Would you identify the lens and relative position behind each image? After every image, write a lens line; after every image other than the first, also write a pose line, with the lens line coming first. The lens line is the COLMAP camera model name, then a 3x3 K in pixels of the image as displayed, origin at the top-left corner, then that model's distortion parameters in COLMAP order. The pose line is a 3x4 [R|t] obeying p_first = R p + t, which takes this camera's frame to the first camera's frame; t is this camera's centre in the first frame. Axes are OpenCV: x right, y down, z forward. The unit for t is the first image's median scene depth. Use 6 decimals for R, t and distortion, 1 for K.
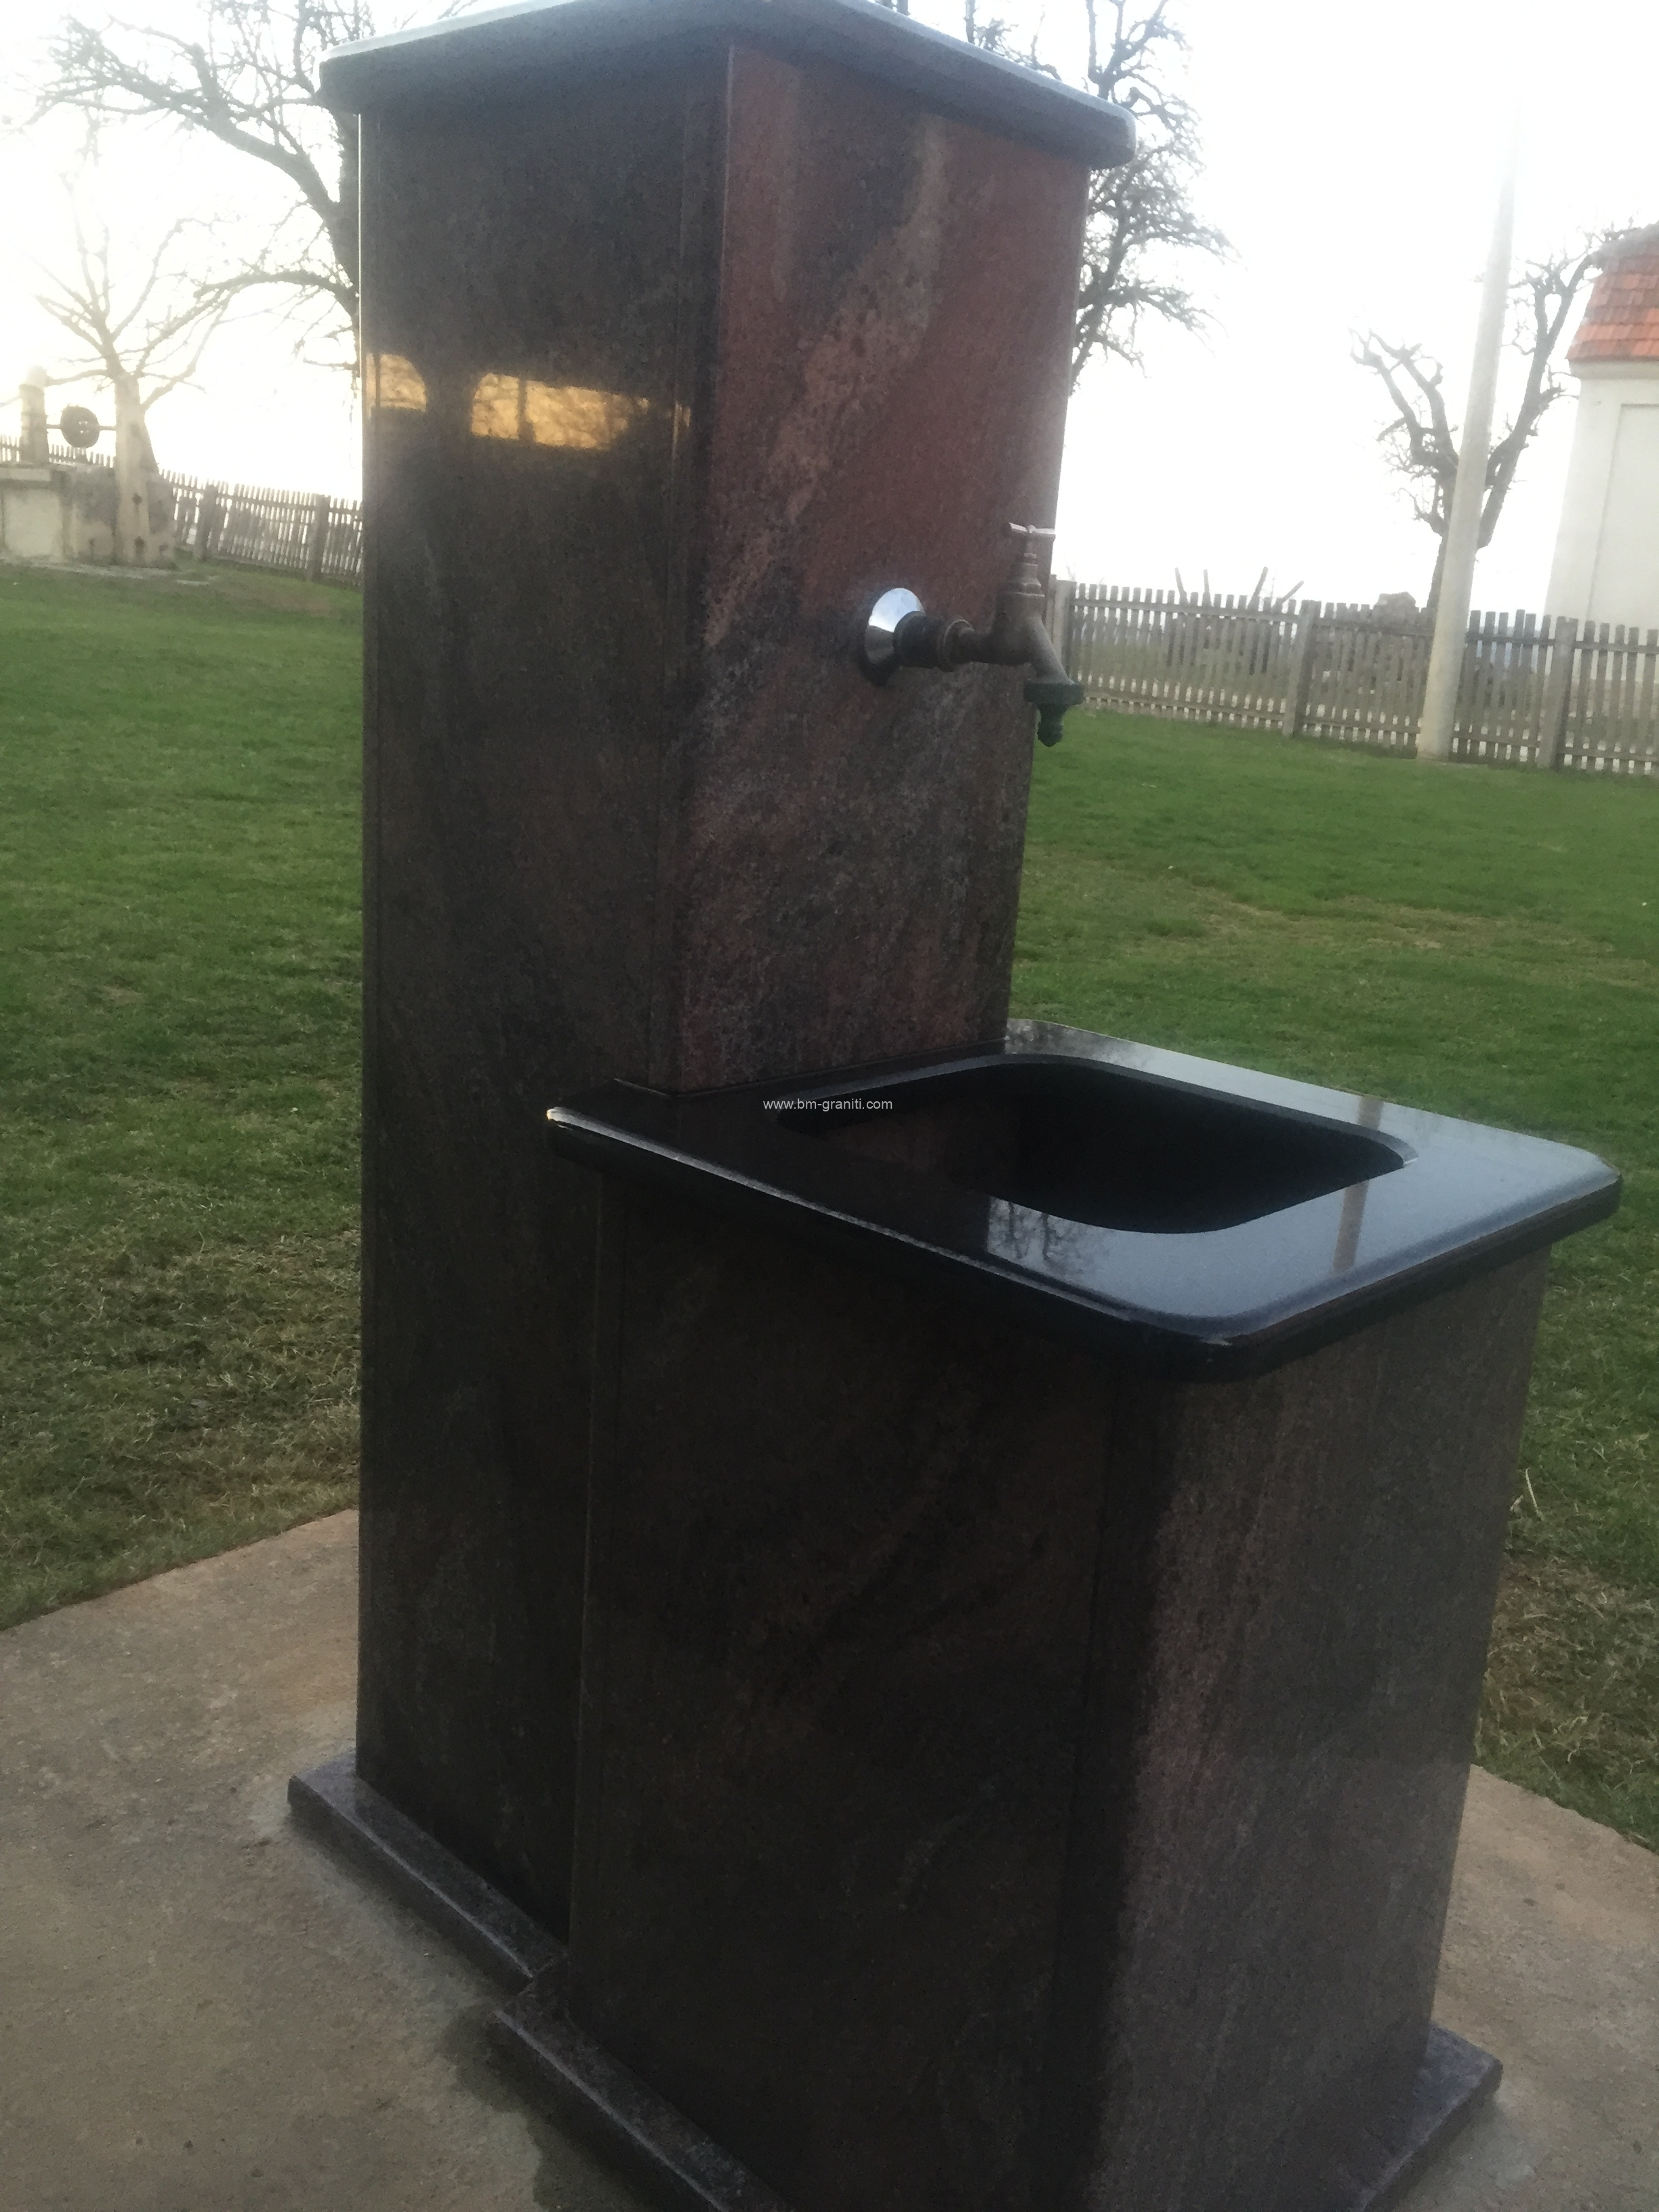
lens RADIAL K [[1888.3, 0, 837.2], [0, 1888.3, 1107.3], [0, 0, 1]] dist [0.102772, -0.135780]
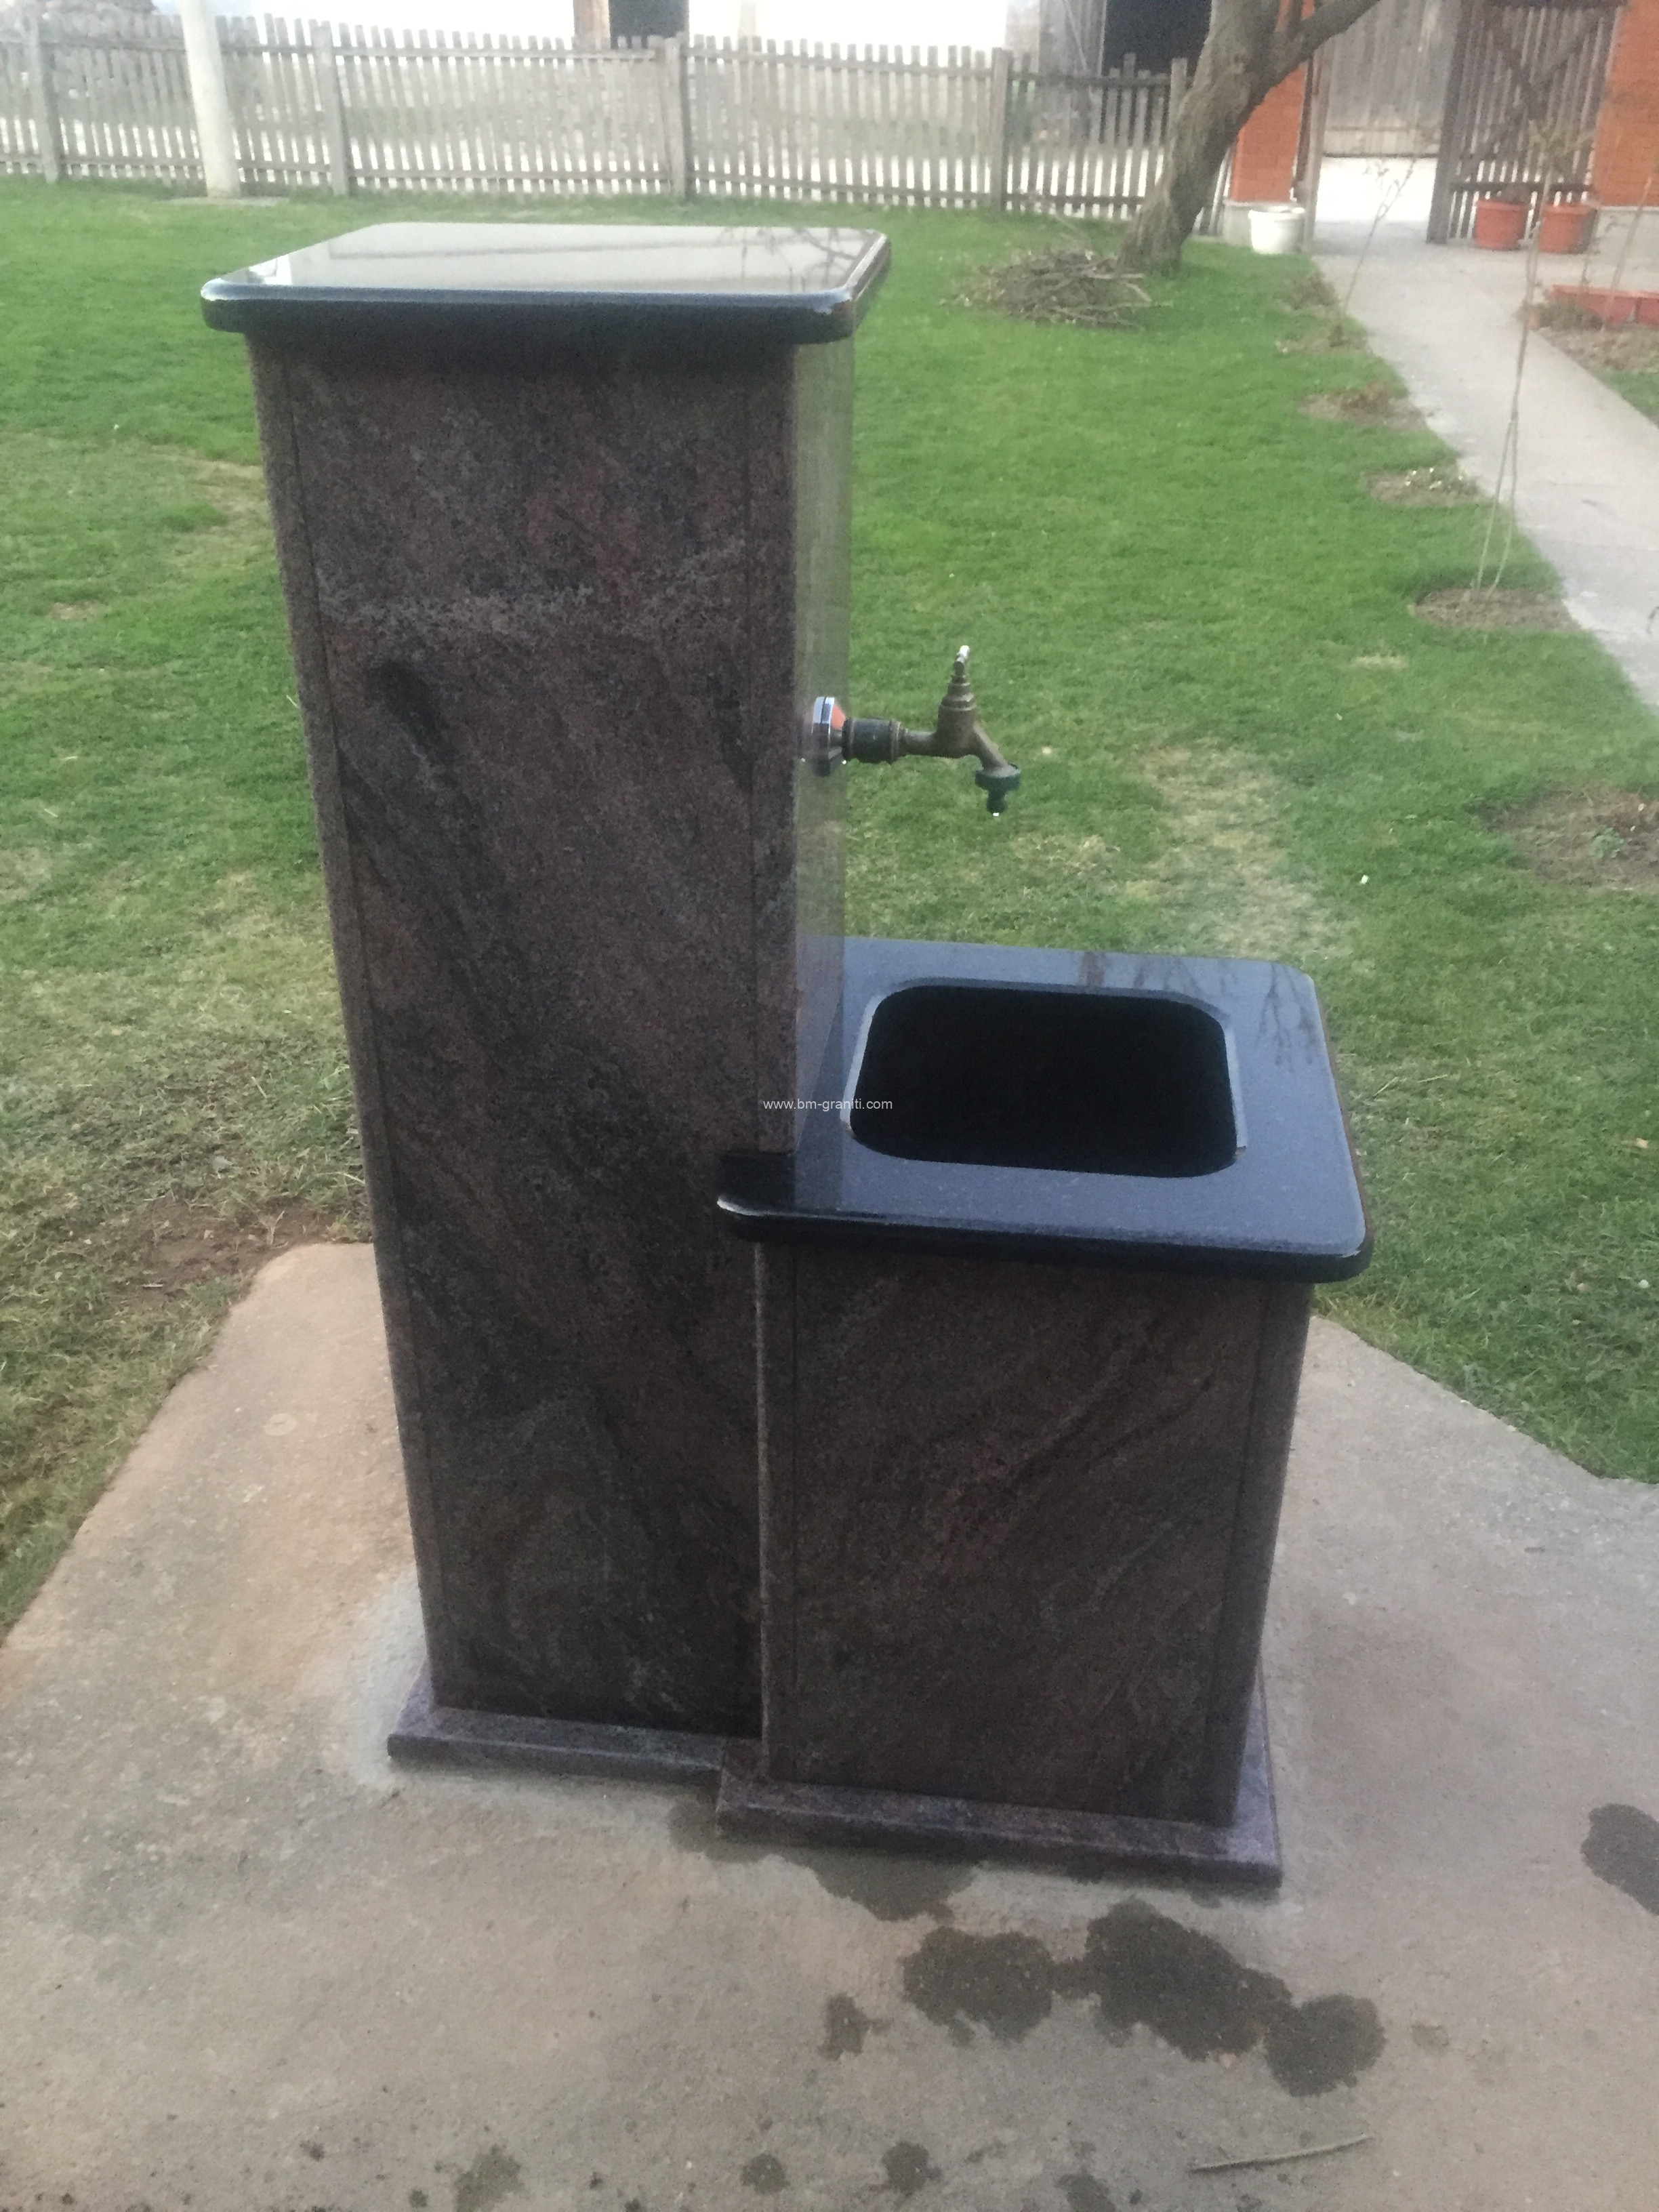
lens RADIAL K [[1888.3, 0, 837.2], [0, 1888.3, 1107.3], [0, 0, 1]] dist [0.102772, -0.135780]
pose [[0.803777, -0.351218, 0.480196, -0.513870], [0.196497, 0.918574, 0.342944, -0.361973], [-0.561544, -0.181293, 0.807342, -0.018722]]
